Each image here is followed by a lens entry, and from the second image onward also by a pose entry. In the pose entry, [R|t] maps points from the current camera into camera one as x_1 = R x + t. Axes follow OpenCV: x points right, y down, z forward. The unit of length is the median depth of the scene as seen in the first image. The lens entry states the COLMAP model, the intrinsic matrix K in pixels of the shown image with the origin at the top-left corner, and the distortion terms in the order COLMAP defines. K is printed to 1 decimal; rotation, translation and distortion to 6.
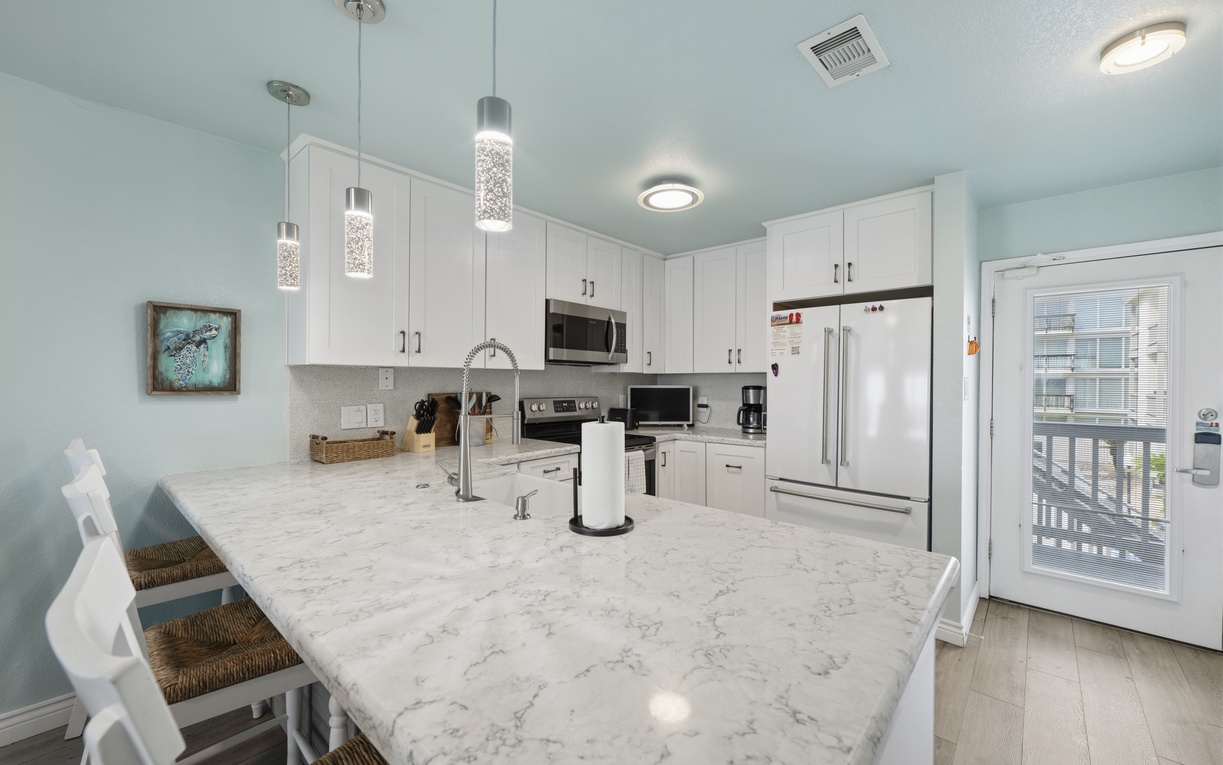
lens RADIAL K [[478.8, 0, 616.5], [0, 478.8, 384.9], [0, 0, 1]] dist [-0.004405, -0.000298]
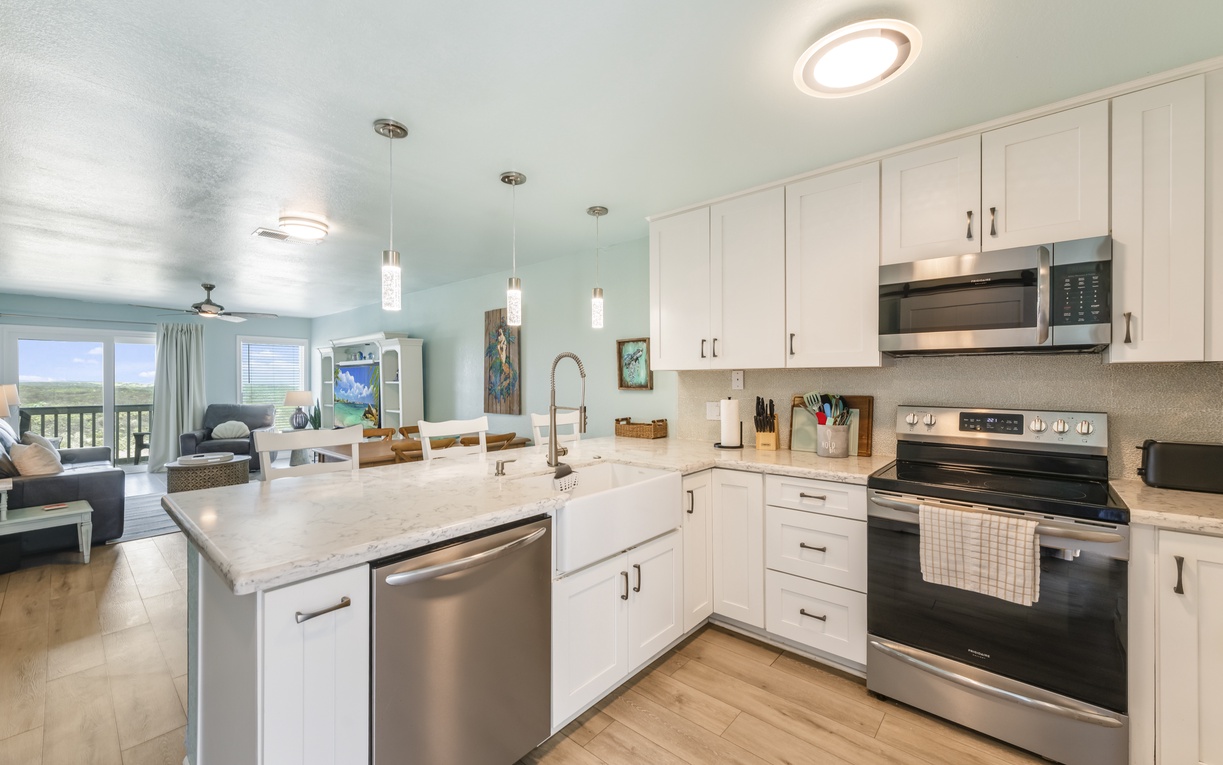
lens RADIAL K [[478.8, 0, 617.0], [0, 478.8, 380.0], [0, 0, 1]] dist [-0.004405, -0.000298]
pose [[0.011192, -0.006780, -0.999914, 0.862445], [-0.009707, 0.999929, -0.006889, -0.002236], [0.999890, 0.009783, 0.011126, 0.910162]]
